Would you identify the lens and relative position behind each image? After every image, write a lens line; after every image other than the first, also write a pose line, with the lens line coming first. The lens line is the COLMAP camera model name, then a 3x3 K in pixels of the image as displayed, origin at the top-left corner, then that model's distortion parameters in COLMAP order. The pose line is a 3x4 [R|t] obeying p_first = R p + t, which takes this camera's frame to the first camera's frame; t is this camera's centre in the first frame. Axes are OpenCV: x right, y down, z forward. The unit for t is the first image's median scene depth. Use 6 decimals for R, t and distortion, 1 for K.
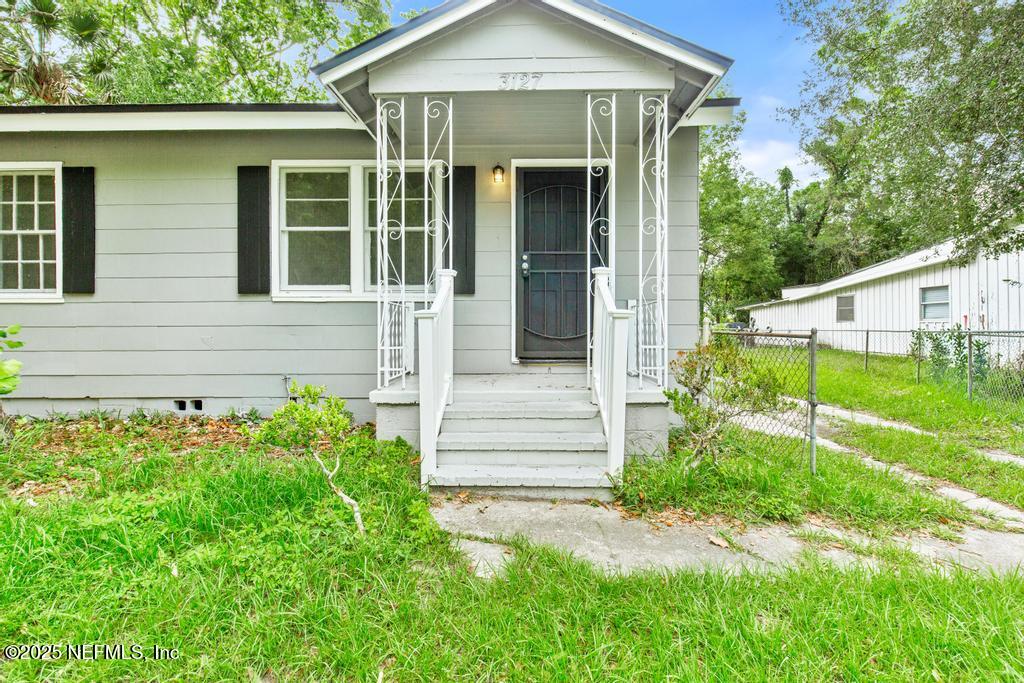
lens RADIAL K [[470.3, 0, 516.3], [0, 470.3, 329.0], [0, 0, 1]] dist [0.010005, -0.003126]
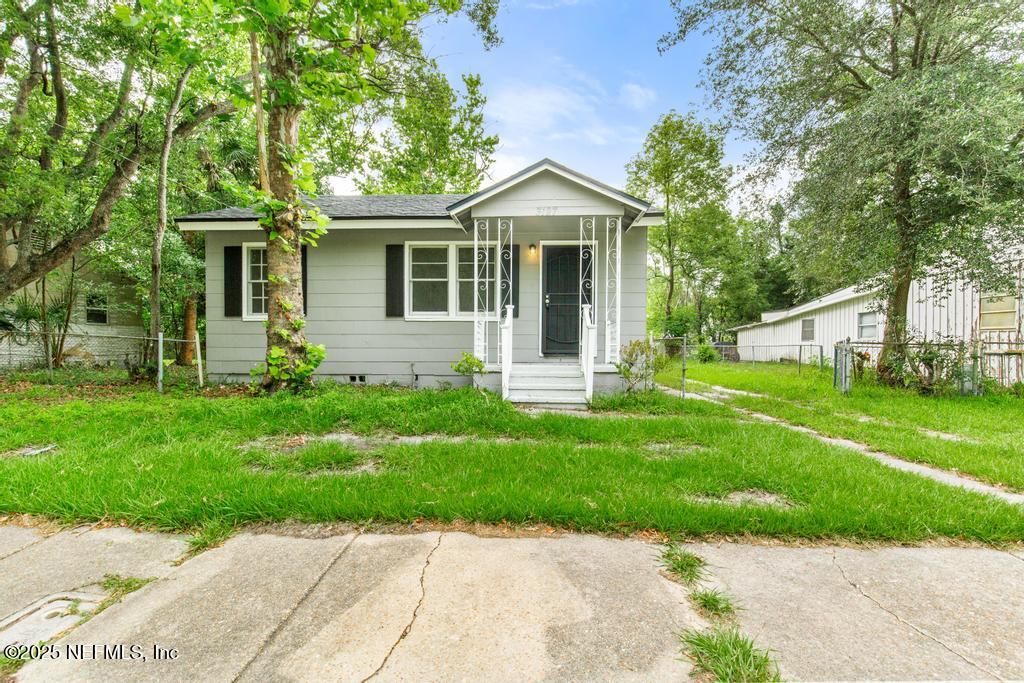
lens RADIAL K [[442.4, 0, 521.6], [0, 442.4, 351.8], [0, 0, 1]] dist [0.001117, 0.000048]
pose [[0.999674, 0.007318, -0.024443, -0.035220], [-0.007138, 0.999947, 0.007455, 0.042622], [0.024496, -0.007278, 0.999673, -0.655058]]
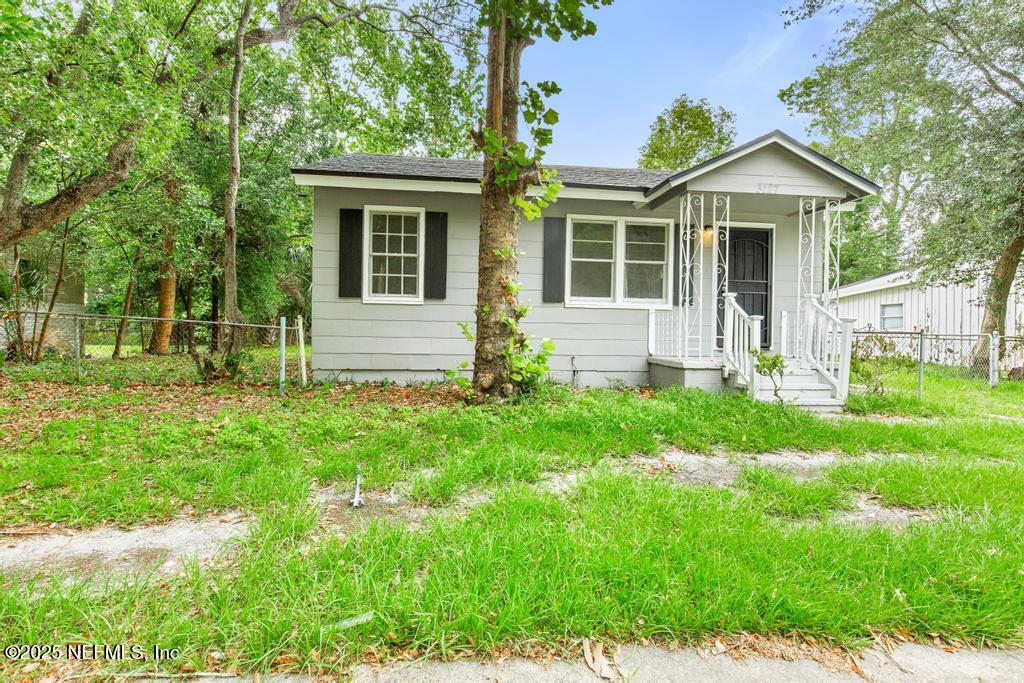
lens RADIAL K [[470.3, 0, 532.0], [0, 470.3, 339.8], [0, 0, 1]] dist [0.010005, -0.003126]
pose [[0.990662, 0.015398, 0.135466, -0.824359], [-0.017339, 0.999763, 0.013164, 0.029013], [-0.135231, -0.015390, 0.990695, -0.489599]]
